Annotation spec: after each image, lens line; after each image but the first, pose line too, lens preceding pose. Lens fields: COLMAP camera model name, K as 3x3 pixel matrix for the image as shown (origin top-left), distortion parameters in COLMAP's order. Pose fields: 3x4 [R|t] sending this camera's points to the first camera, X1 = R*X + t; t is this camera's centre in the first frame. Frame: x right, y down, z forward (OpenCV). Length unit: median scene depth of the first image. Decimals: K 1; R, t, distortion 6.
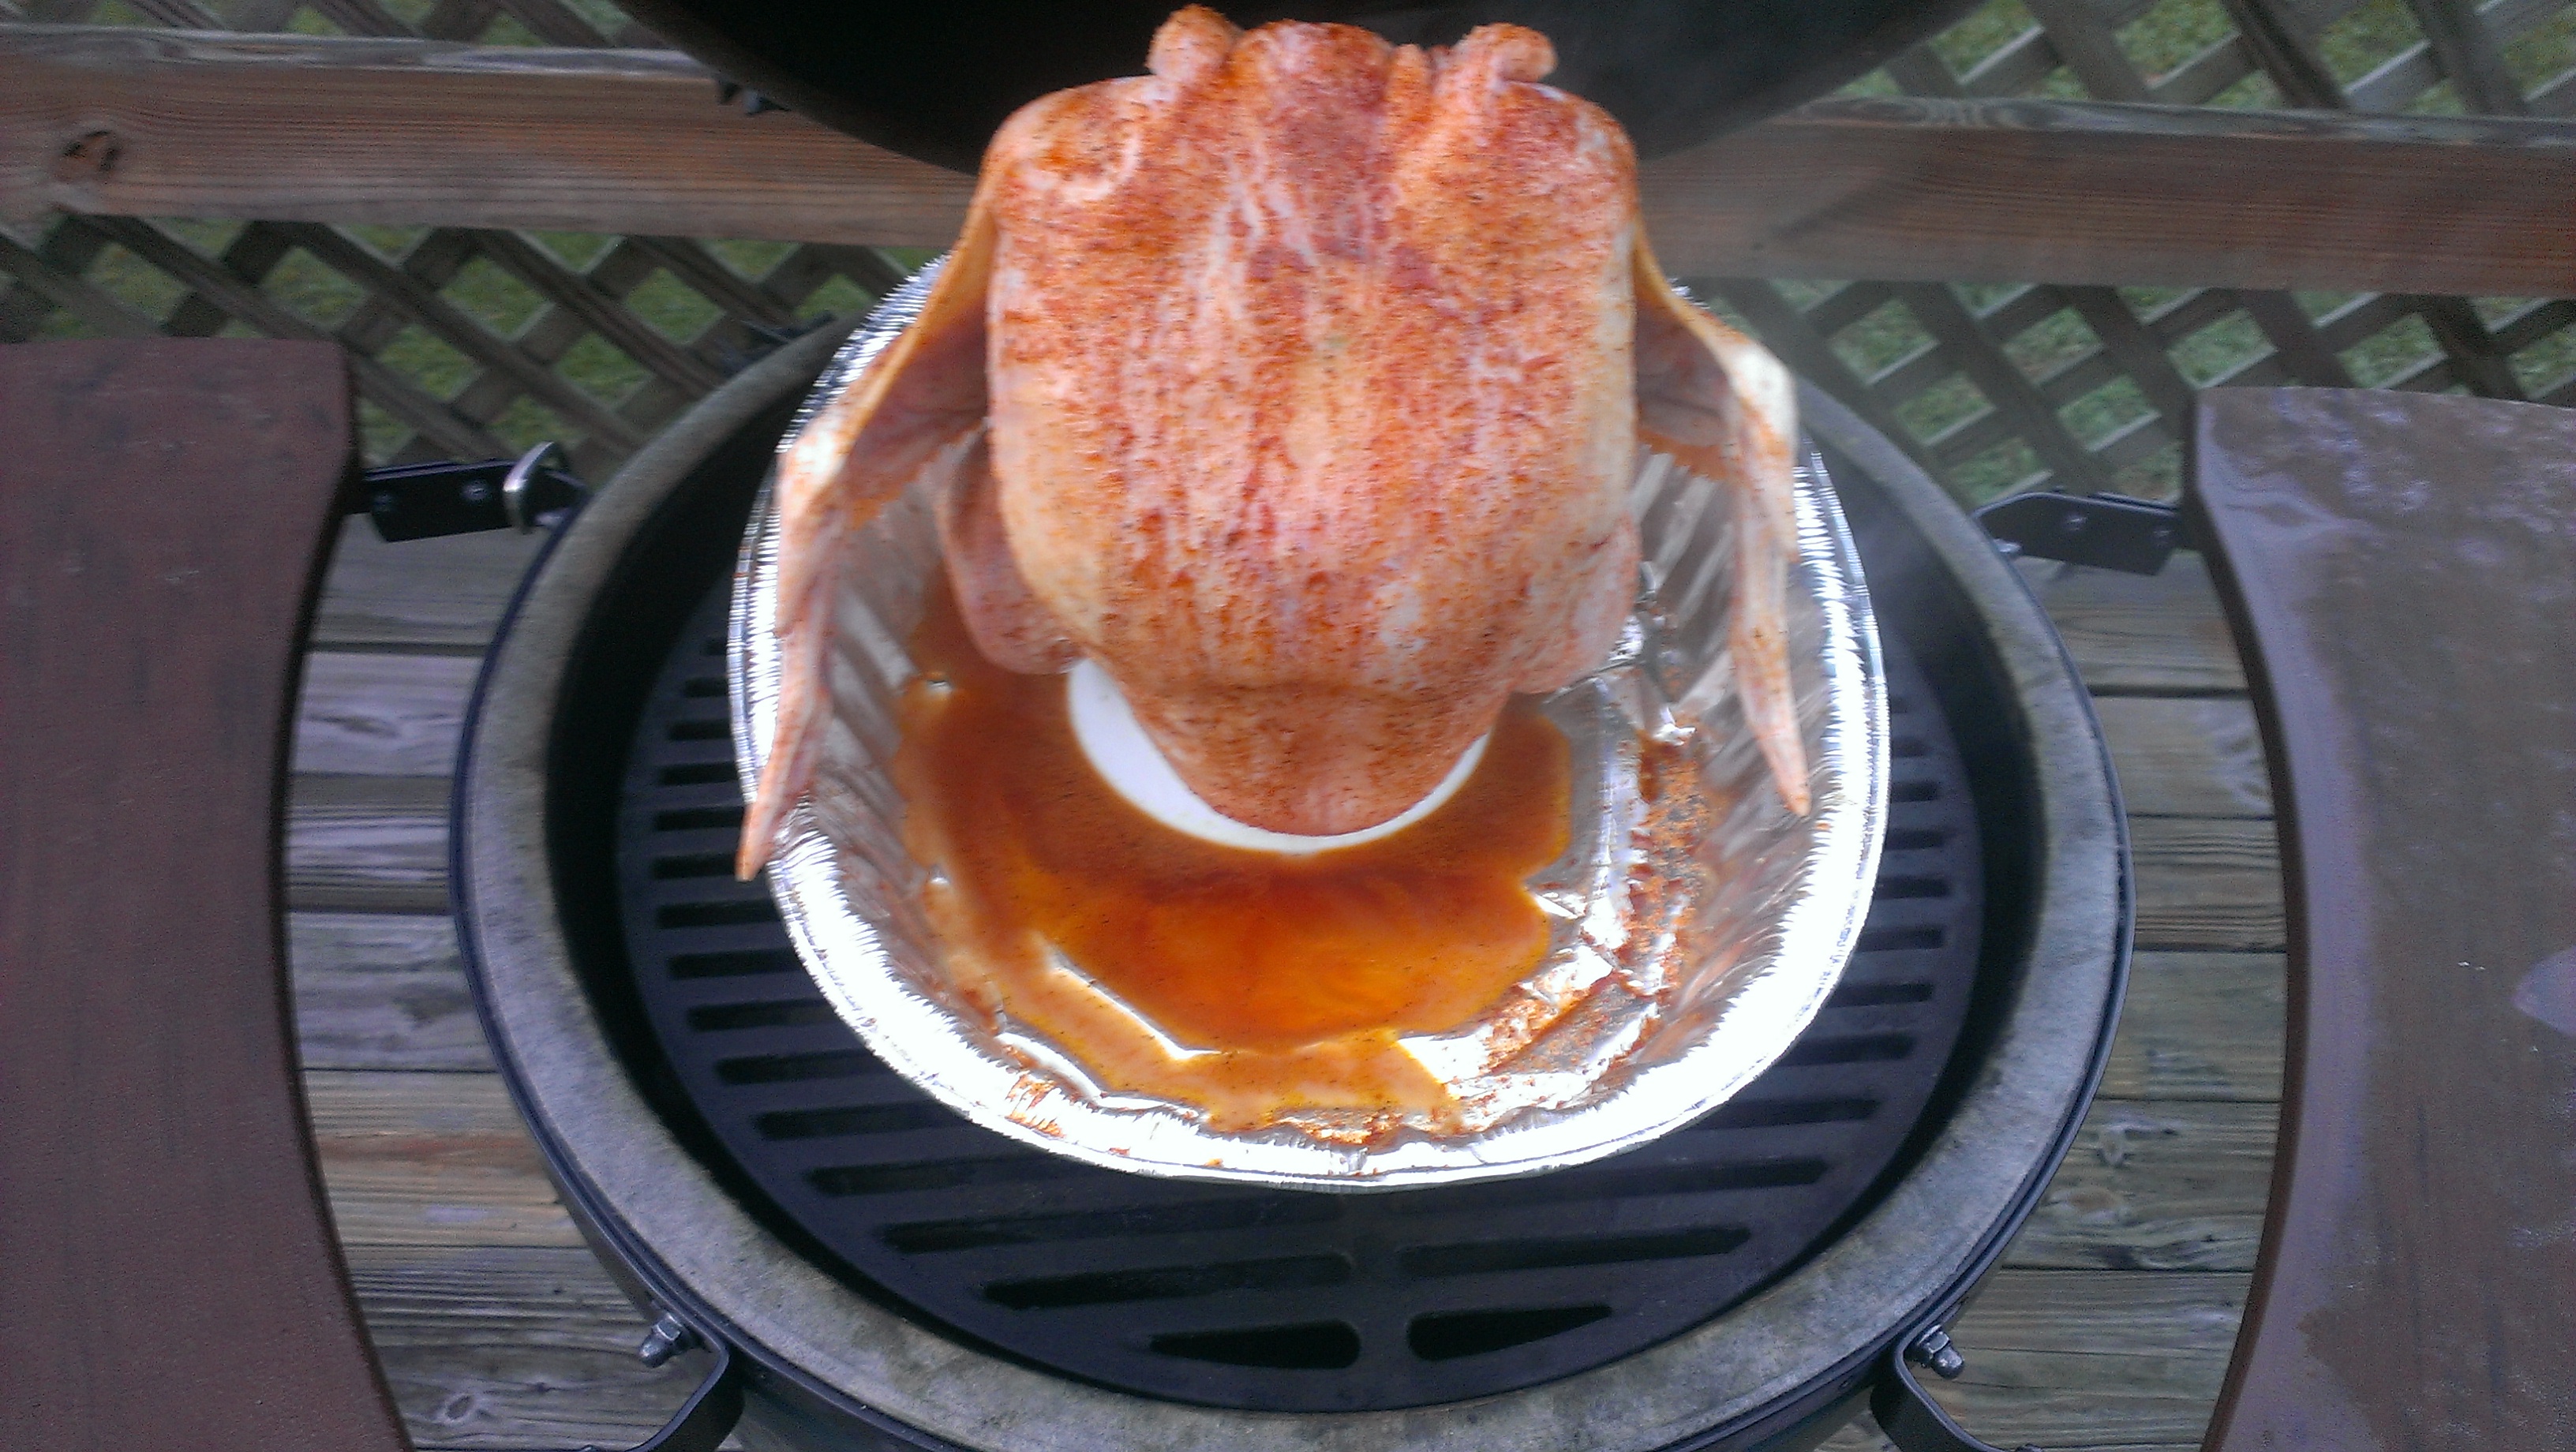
lens RADIAL K [[2041.3, 0, 1288.0], [0, 2041.3, 726.0], [0, 0, 1]] dist [0.130671, -0.232798]
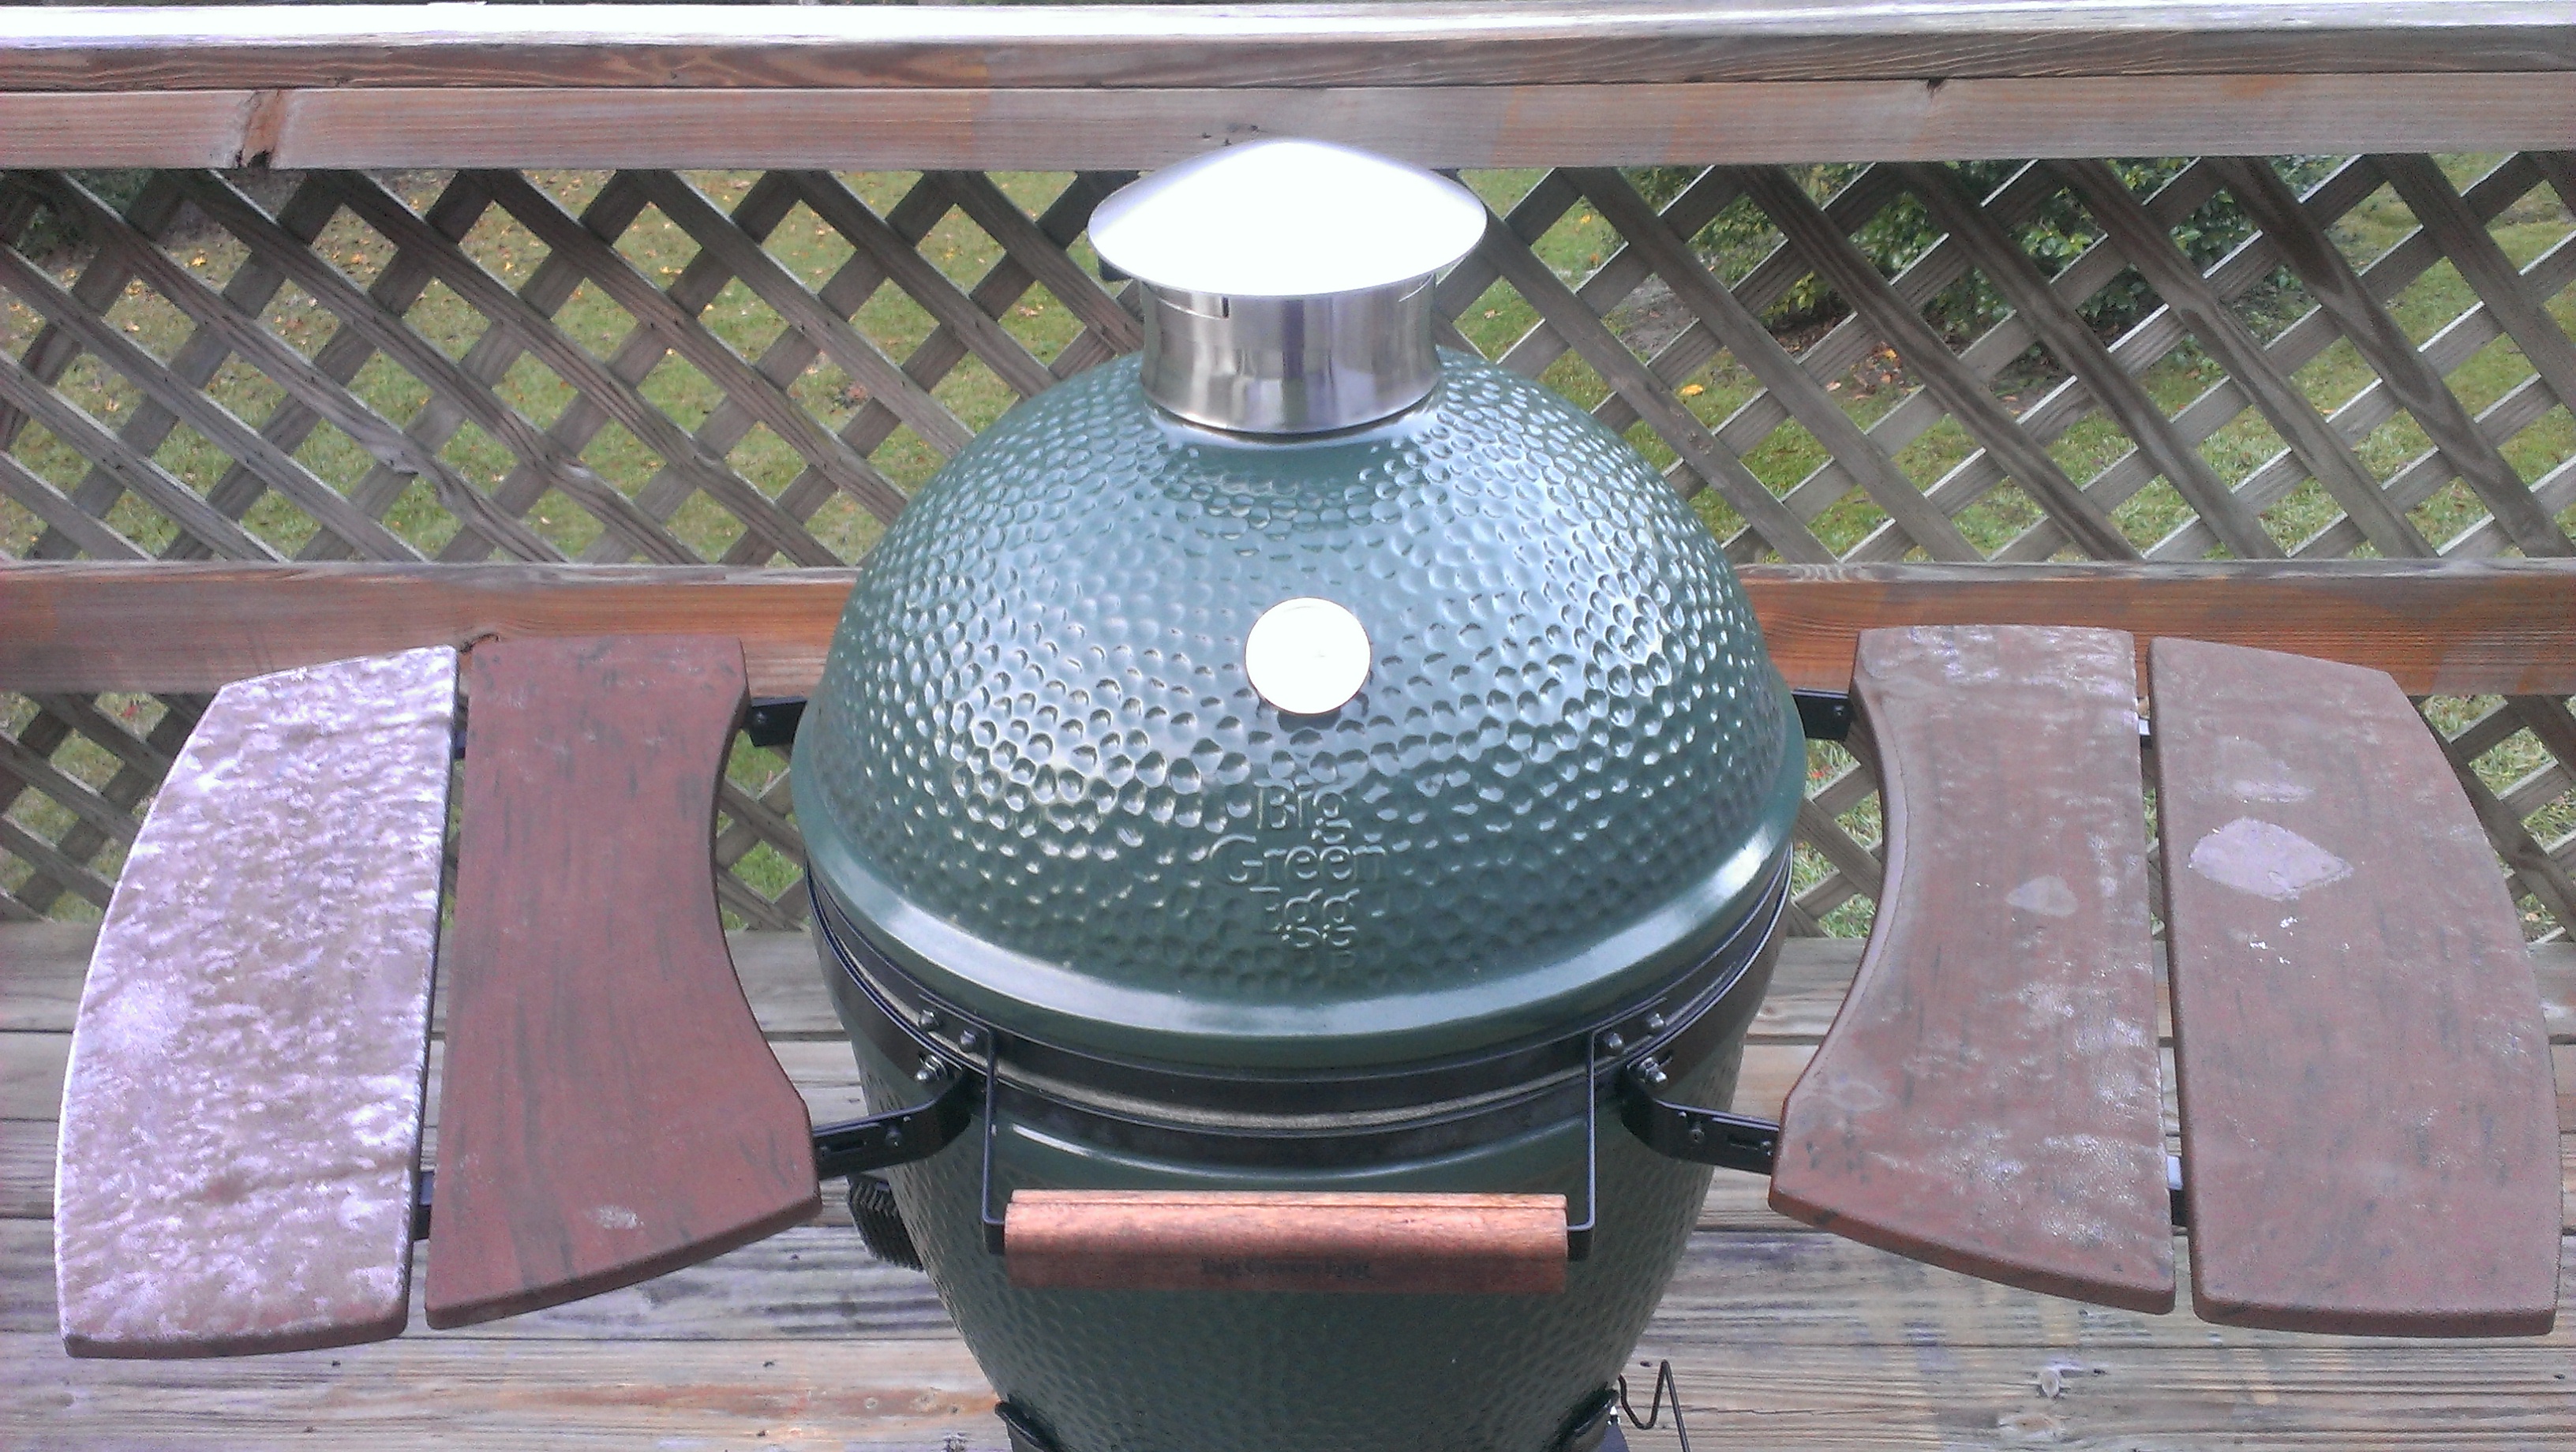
lens RADIAL K [[2041.3, 0, 1288.0], [0, 2041.3, 726.0], [0, 0, 1]] dist [0.130671, -0.232798]
pose [[0.997884, -0.028465, -0.058457, 0.042726], [0.009755, 0.954442, -0.298236, 0.195853], [0.064284, 0.297035, 0.952700, -0.272961]]
